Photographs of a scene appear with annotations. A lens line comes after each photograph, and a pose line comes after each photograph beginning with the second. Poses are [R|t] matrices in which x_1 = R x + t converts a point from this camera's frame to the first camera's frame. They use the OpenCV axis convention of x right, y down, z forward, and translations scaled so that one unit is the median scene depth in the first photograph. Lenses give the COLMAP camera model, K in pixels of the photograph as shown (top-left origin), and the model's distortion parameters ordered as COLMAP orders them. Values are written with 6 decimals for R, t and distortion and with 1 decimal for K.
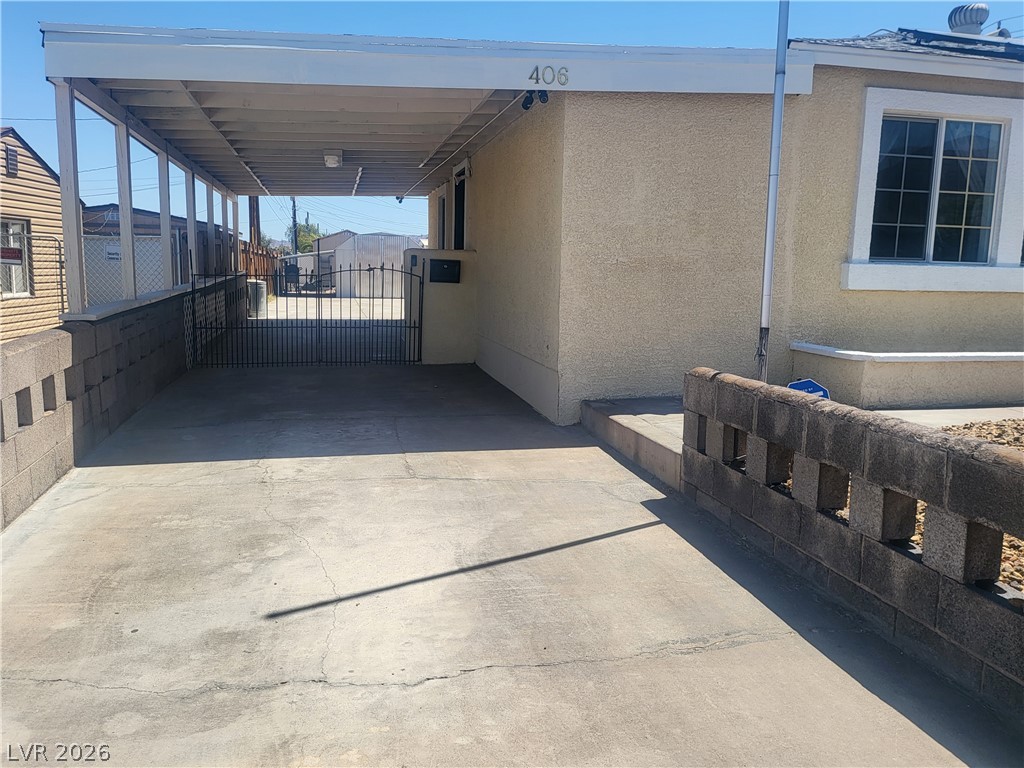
lens RADIAL K [[814.4, 0, 509.0], [0, 814.4, 390.3], [0, 0, 1]] dist [0.056970, -0.063656]
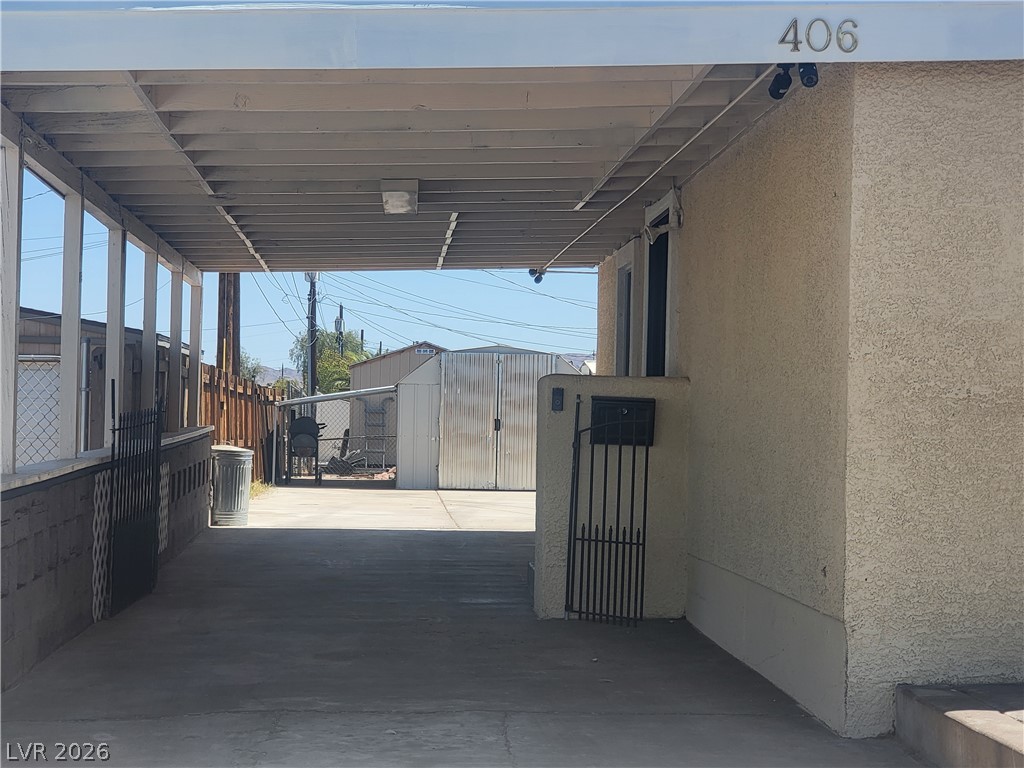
lens RADIAL K [[1922.2, 0, 511.2], [0, 1922.2, 380.5], [0, 0, 1]] dist [0.061343, 0.000000]
pose [[0.989087, -0.004010, -0.147277, 0.031795], [-0.021506, 0.984993, -0.171249, 0.033351], [0.145754, 0.172547, 0.974158, -0.144306]]
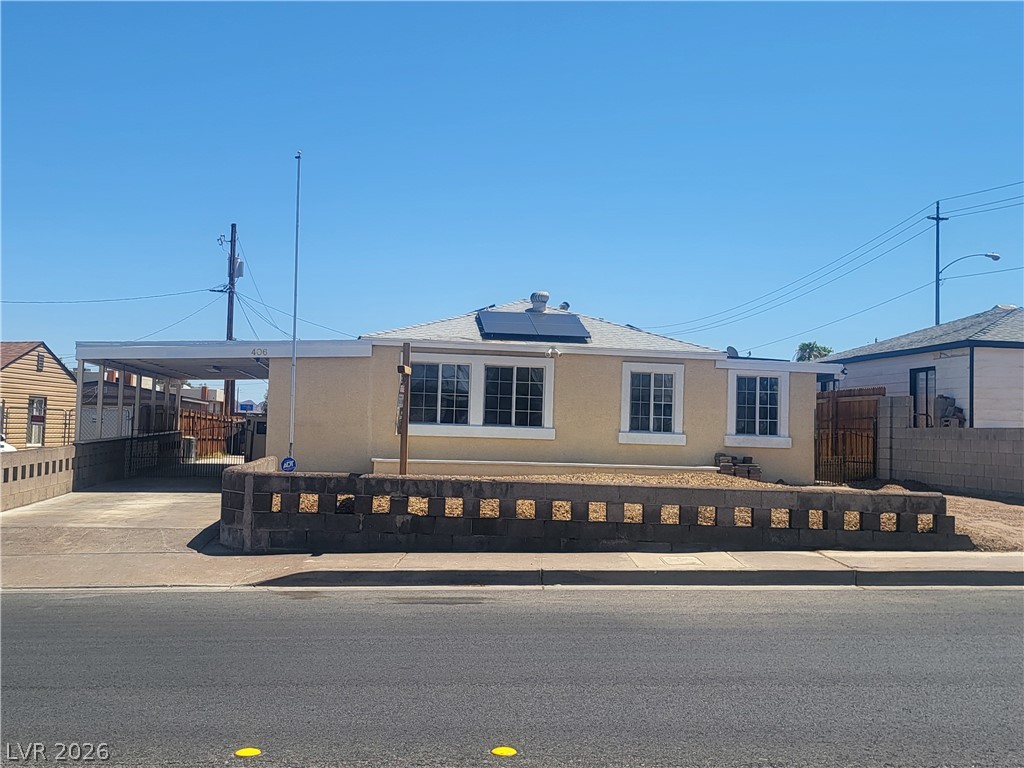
lens RADIAL K [[1116.6, 0, 500.1], [0, 1116.6, 365.9], [0, 0, 1]] dist [0.055795, 0.000000]
pose [[0.994529, -0.000839, -0.104460, 1.062071], [-0.021255, 0.977424, -0.210217, 0.353371], [0.102278, 0.211287, 0.972058, -2.140655]]
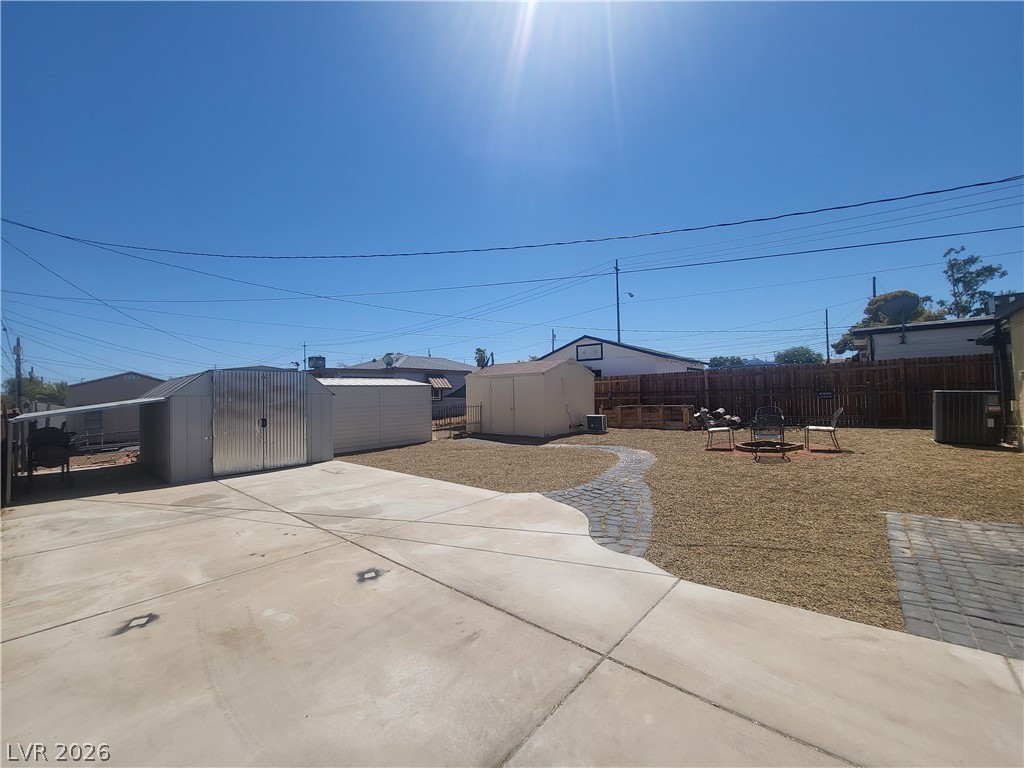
lens RADIAL K [[398.5, 0, 508.7], [0, 398.5, 383.4], [0, 0, 1]] dist [-0.001097, -0.000116]
pose [[0.799229, -0.019998, 0.600694, -0.599385], [0.127553, 0.982323, -0.137009, -0.354750], [-0.587336, 0.186122, 0.787652, 2.030382]]
